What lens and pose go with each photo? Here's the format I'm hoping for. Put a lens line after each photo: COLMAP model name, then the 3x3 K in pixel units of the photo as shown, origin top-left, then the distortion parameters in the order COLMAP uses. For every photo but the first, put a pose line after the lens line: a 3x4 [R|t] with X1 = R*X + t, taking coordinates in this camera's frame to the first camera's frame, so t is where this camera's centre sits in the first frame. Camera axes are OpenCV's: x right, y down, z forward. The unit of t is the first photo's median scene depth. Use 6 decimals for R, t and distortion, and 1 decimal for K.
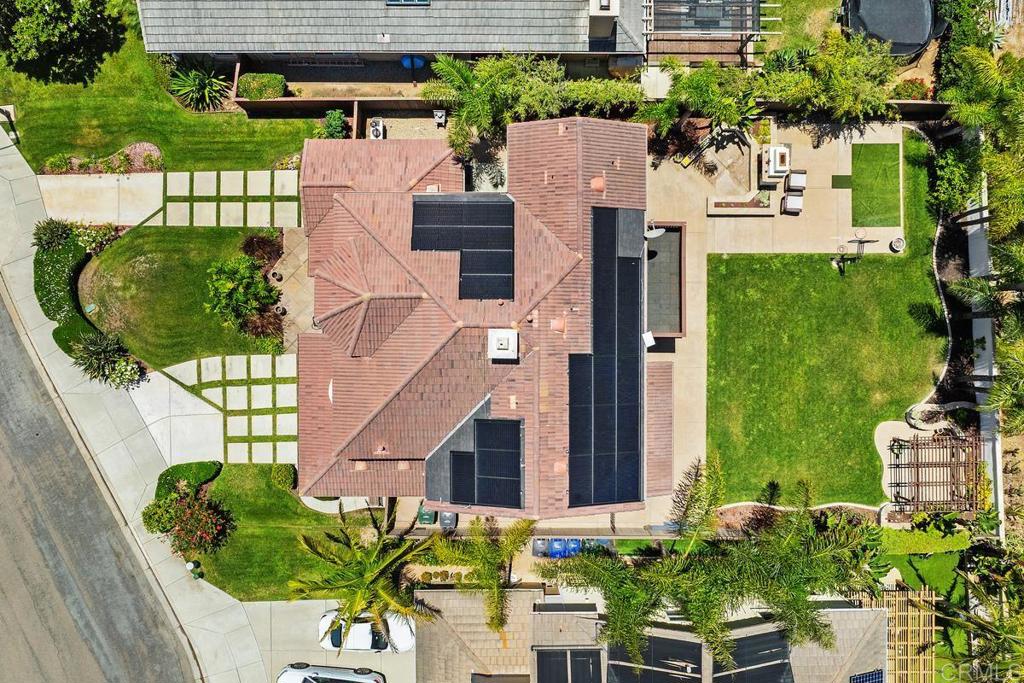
lens RADIAL K [[858.0, 0, 510.5], [0, 858.0, 340.1], [0, 0, 1]] dist [-0.030677, 0.006625]
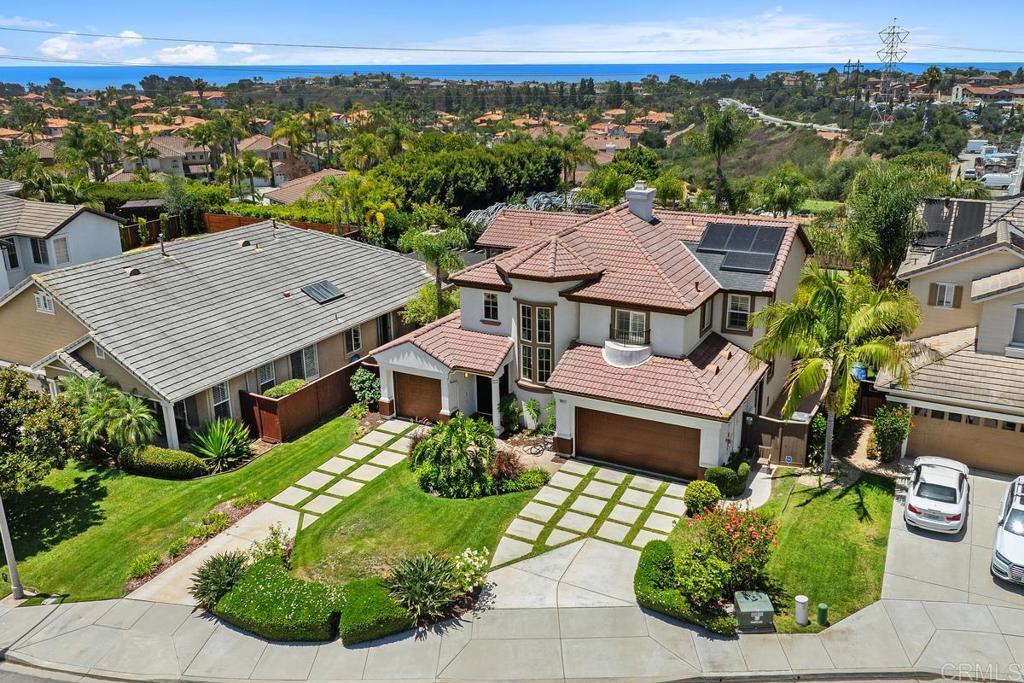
lens RADIAL K [[858.0, 0, 521.5], [0, 858.0, 343.1], [0, 0, 1]] dist [-0.030677, 0.006625]
pose [[0.465444, -0.294051, 0.834803, -0.897379], [0.884799, 0.130947, -0.447195, 0.328672], [0.022184, 0.946777, 0.321125, 0.625849]]
